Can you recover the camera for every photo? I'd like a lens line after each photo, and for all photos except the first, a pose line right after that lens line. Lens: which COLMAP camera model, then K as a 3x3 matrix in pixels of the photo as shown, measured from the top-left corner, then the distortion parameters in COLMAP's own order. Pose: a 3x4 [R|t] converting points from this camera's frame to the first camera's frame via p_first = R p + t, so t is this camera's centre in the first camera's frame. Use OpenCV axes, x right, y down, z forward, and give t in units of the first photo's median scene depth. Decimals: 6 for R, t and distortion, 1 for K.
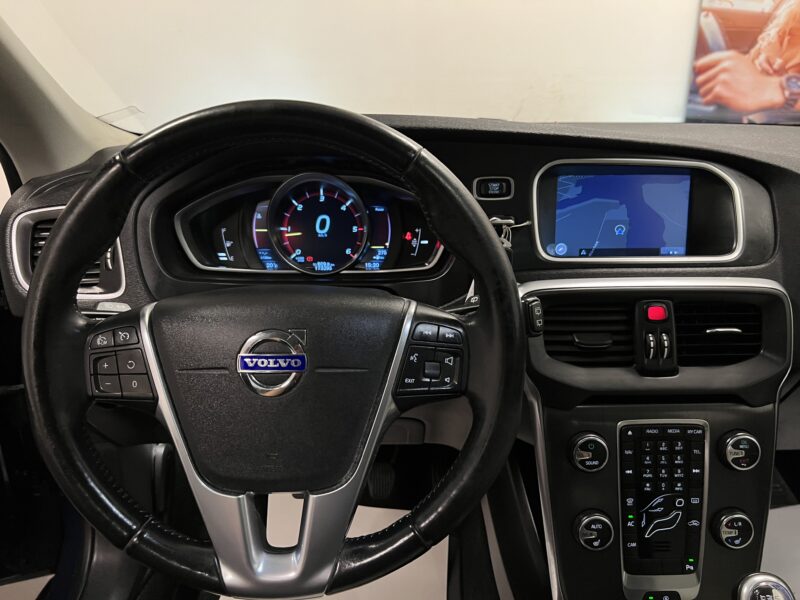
lens RADIAL K [[629.7, 0, 396.4], [0, 629.7, 314.6], [0, 0, 1]] dist [0.055583, -0.070670]
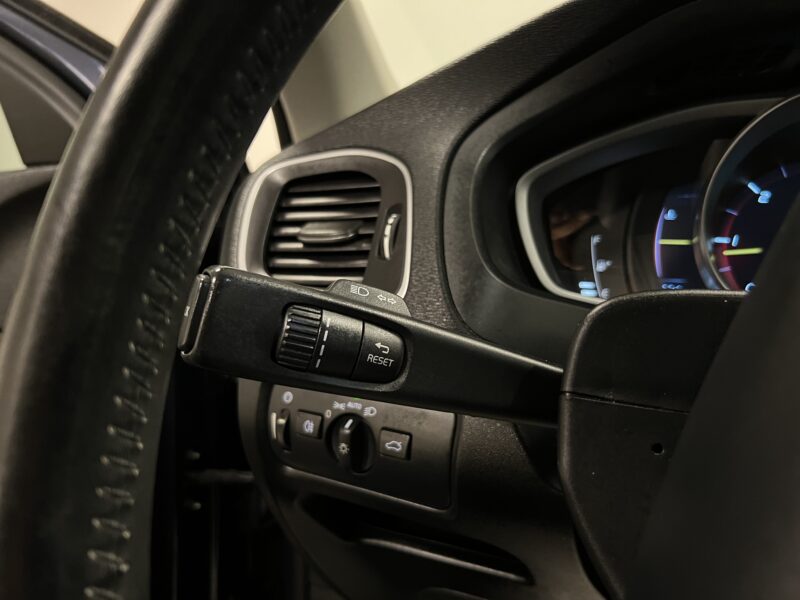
lens RADIAL K [[629.7, 0, 403.0], [0, 629.7, 296.9], [0, 0, 1]] dist [0.055583, -0.070670]
pose [[0.897485, 0.054327, -0.437686, -0.213893], [-0.163151, 0.962884, -0.215027, 0.061437], [0.409759, 0.264392, 0.873037, 0.564398]]
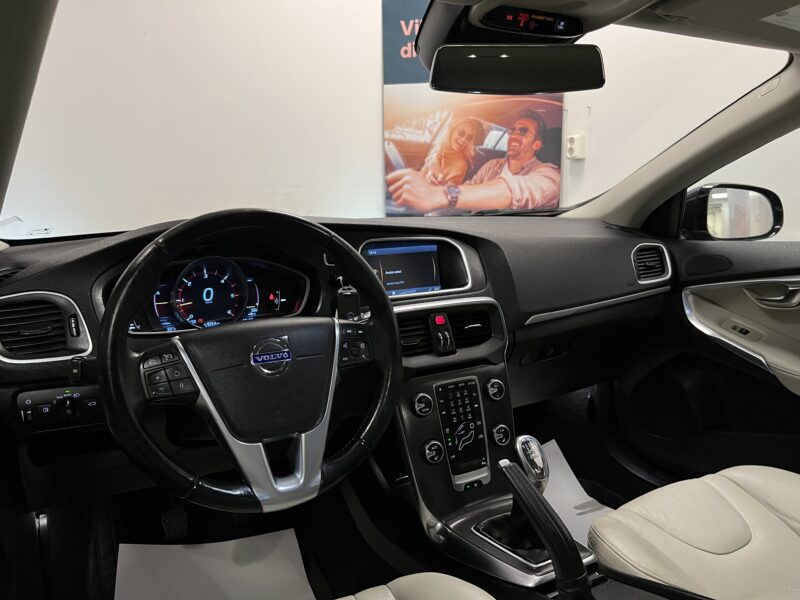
lens RADIAL K [[629.7, 0, 414.3], [0, 629.7, 304.0], [0, 0, 1]] dist [0.055583, -0.070670]
pose [[0.873397, -0.098048, 0.477037, -0.448523], [0.176892, 0.976494, -0.123164, 0.145905], [-0.453747, 0.191955, 0.870211, -0.457684]]
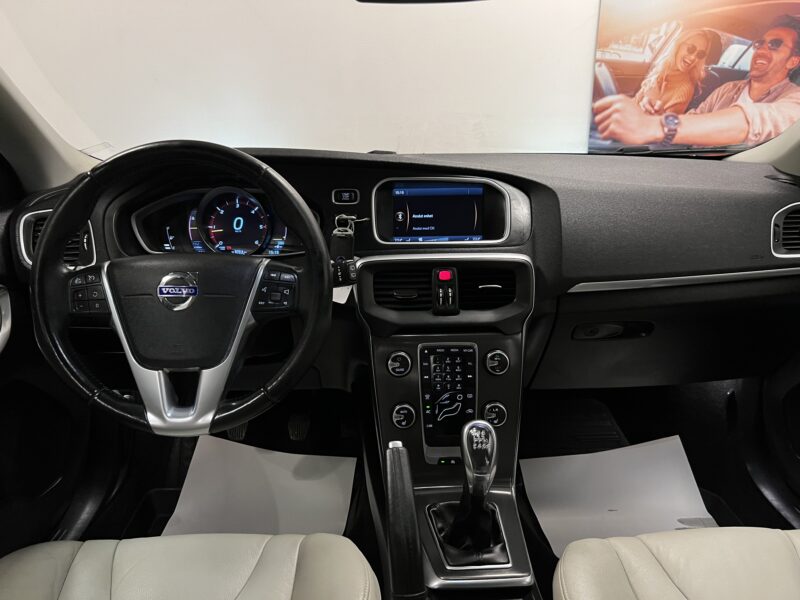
lens RADIAL K [[629.7, 0, 396.1], [0, 629.7, 307.1], [0, 0, 1]] dist [0.055583, -0.070670]
pose [[0.999777, -0.009137, 0.019032, 0.247736], [0.010230, 0.998258, -0.058105, 0.154769], [-0.018468, 0.058287, 0.998129, -0.495365]]
